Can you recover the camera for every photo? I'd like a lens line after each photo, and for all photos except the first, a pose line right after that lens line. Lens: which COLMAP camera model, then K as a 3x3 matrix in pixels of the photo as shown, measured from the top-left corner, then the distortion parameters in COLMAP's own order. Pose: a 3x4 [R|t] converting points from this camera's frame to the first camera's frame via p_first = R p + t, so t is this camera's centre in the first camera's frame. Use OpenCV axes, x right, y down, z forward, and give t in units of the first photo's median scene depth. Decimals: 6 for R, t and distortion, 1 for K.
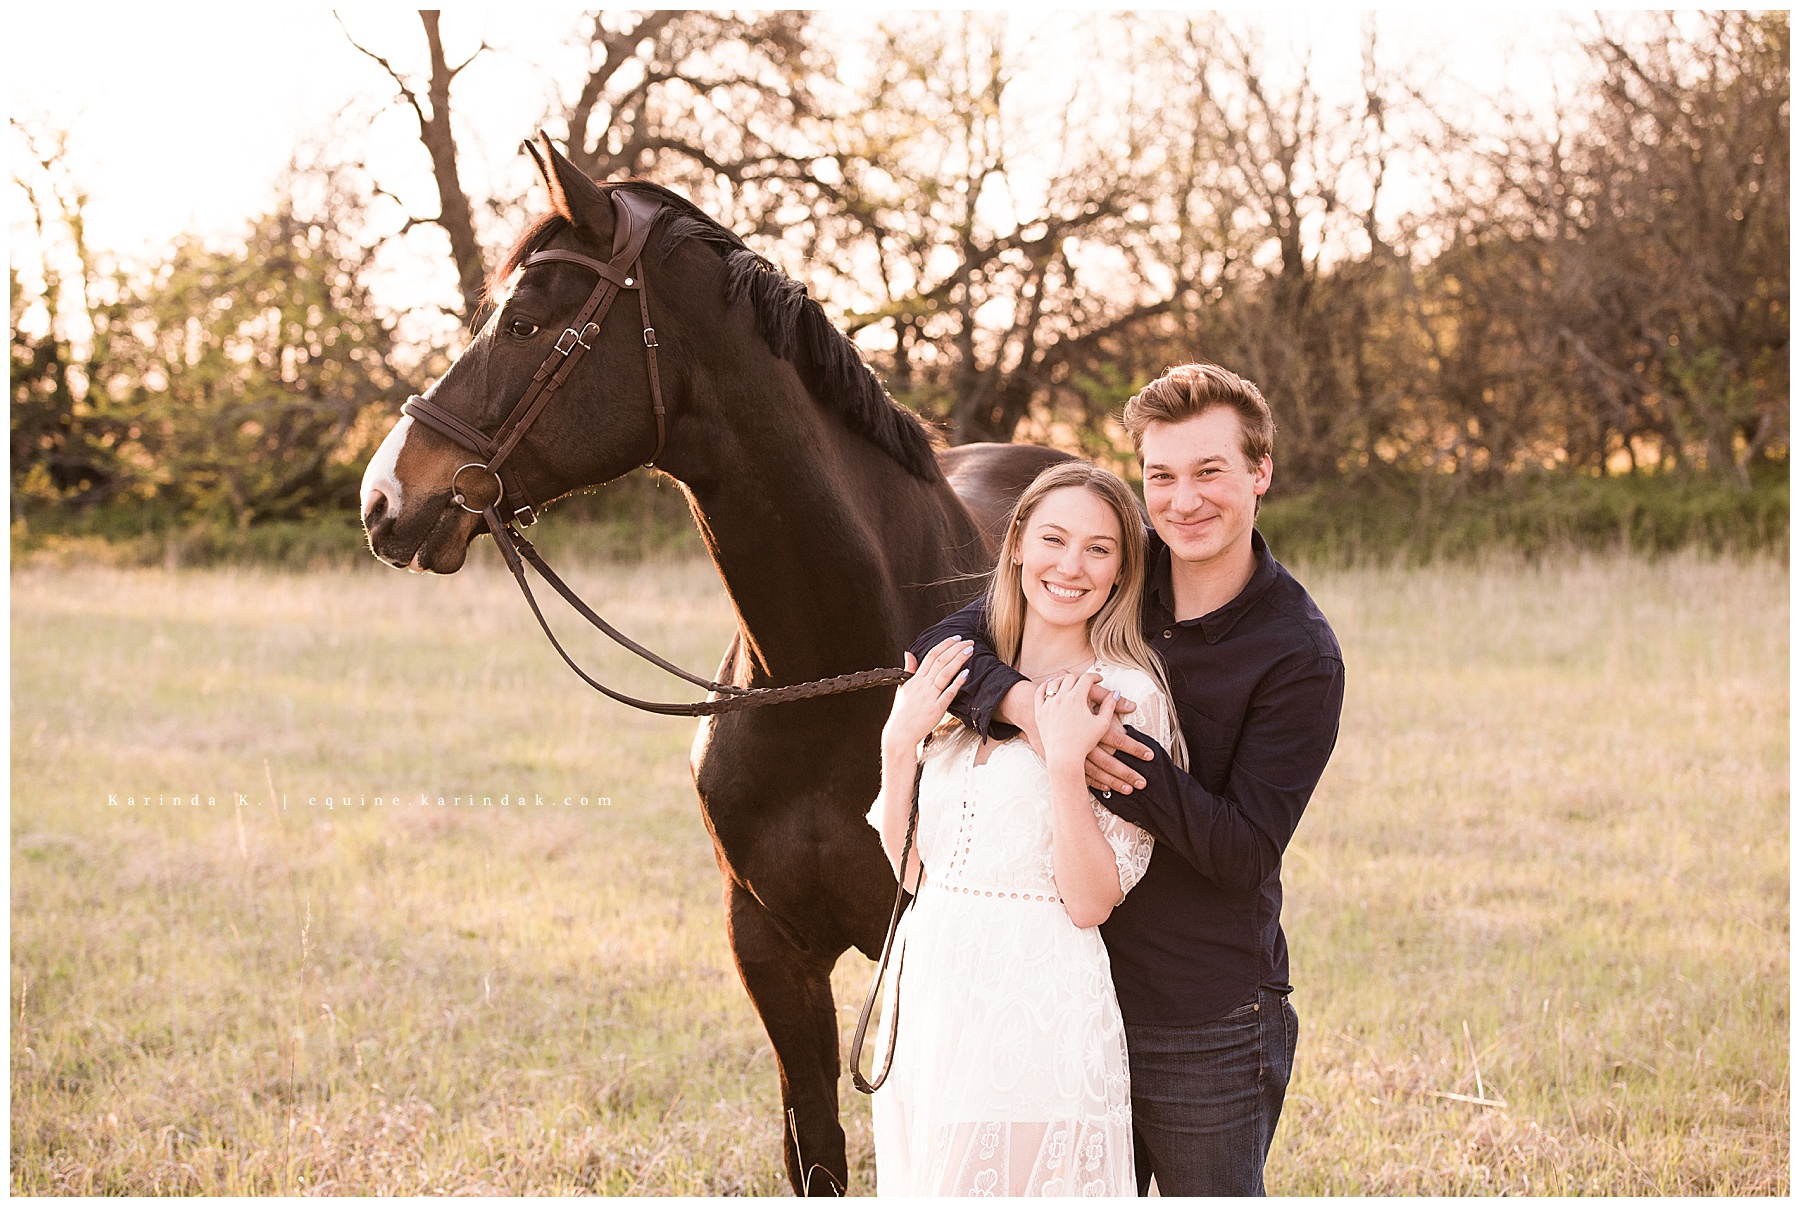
lens RADIAL K [[3680.5, 0, 900.0], [0, 3680.5, 602.1], [0, 0, 1]] dist [-0.154953, 0.000000]
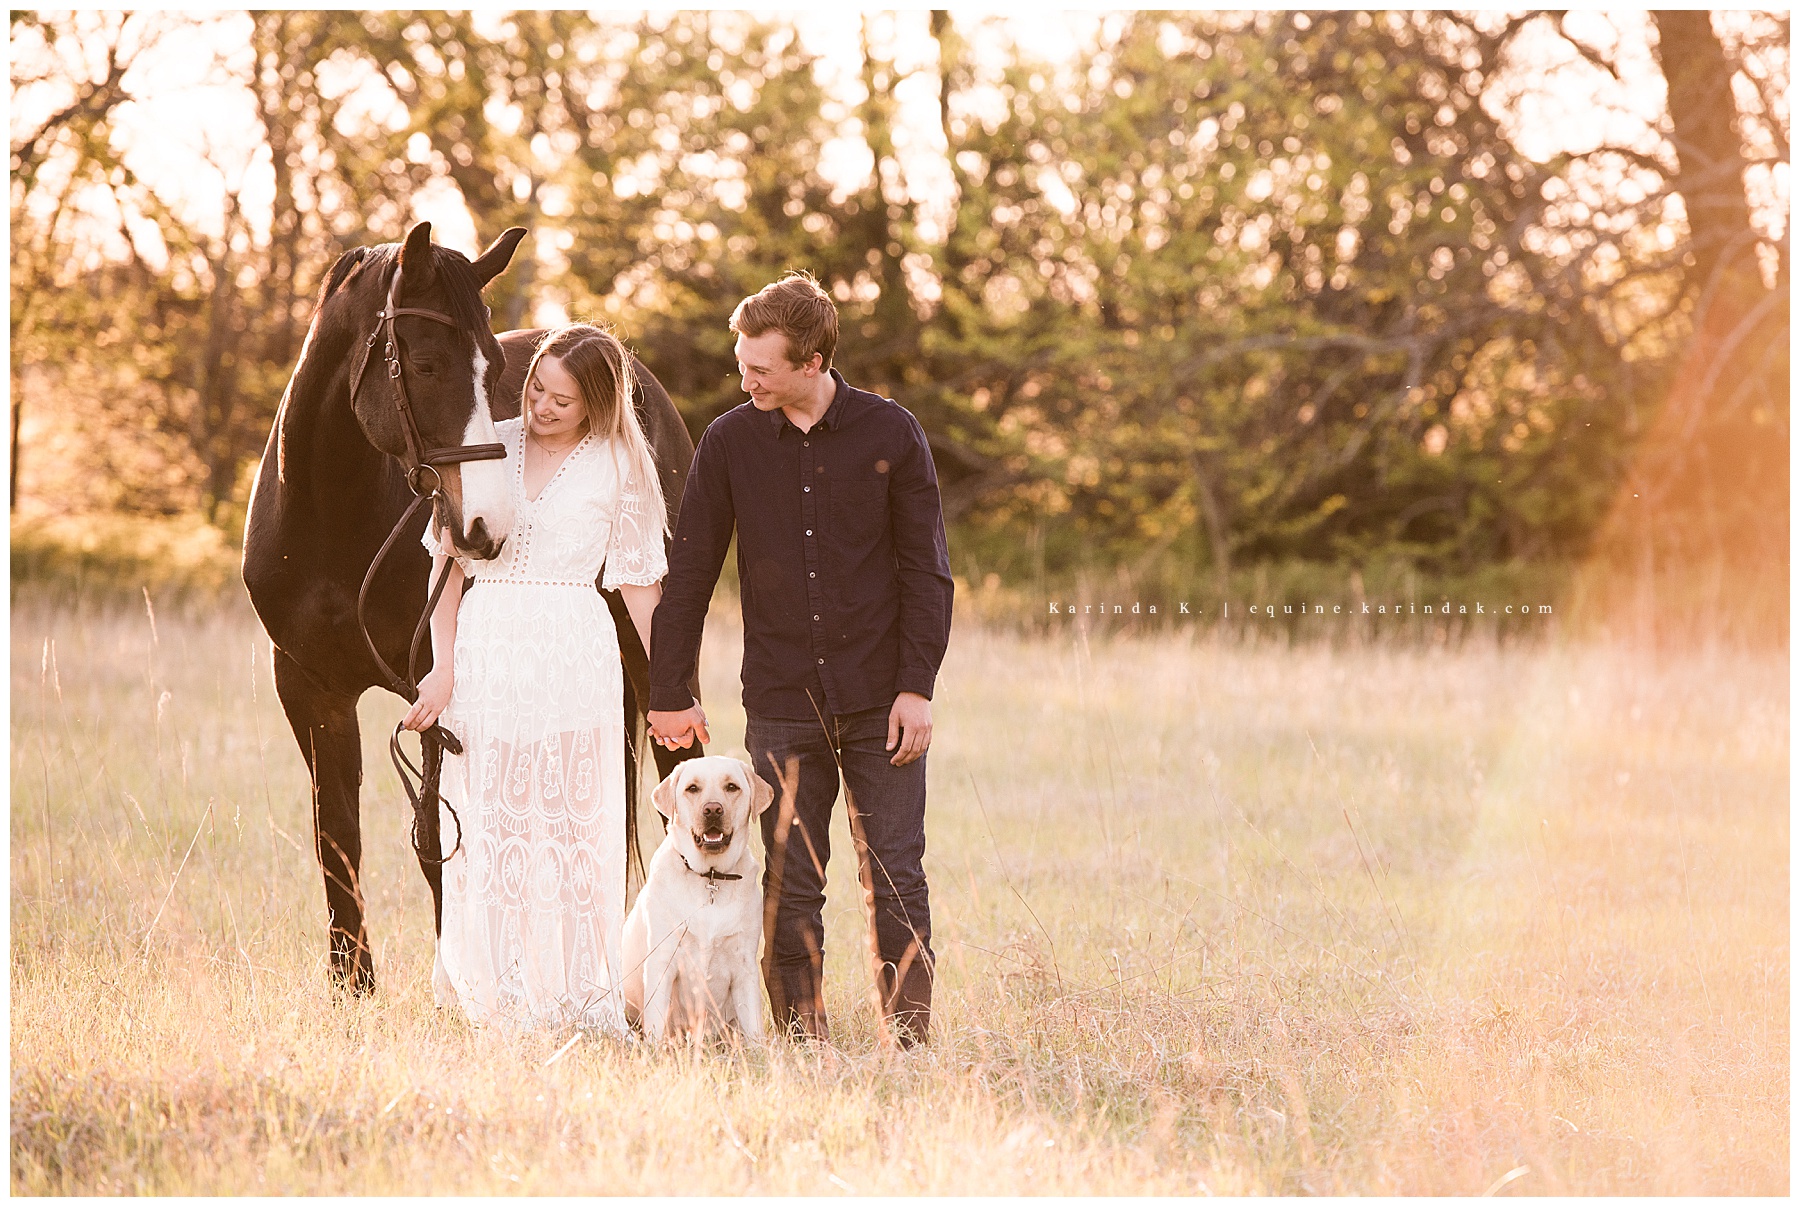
lens RADIAL K [[9339.9, 0, 905.4], [0, 9339.9, 606.5], [0, 0, 1]] dist [1.617661, 0.000000]
pose [[0.975358, 0.030789, -0.218471, 0.063732], [-0.036396, 0.999102, -0.021682, 0.014164], [0.217607, 0.029099, 0.975603, -0.295641]]
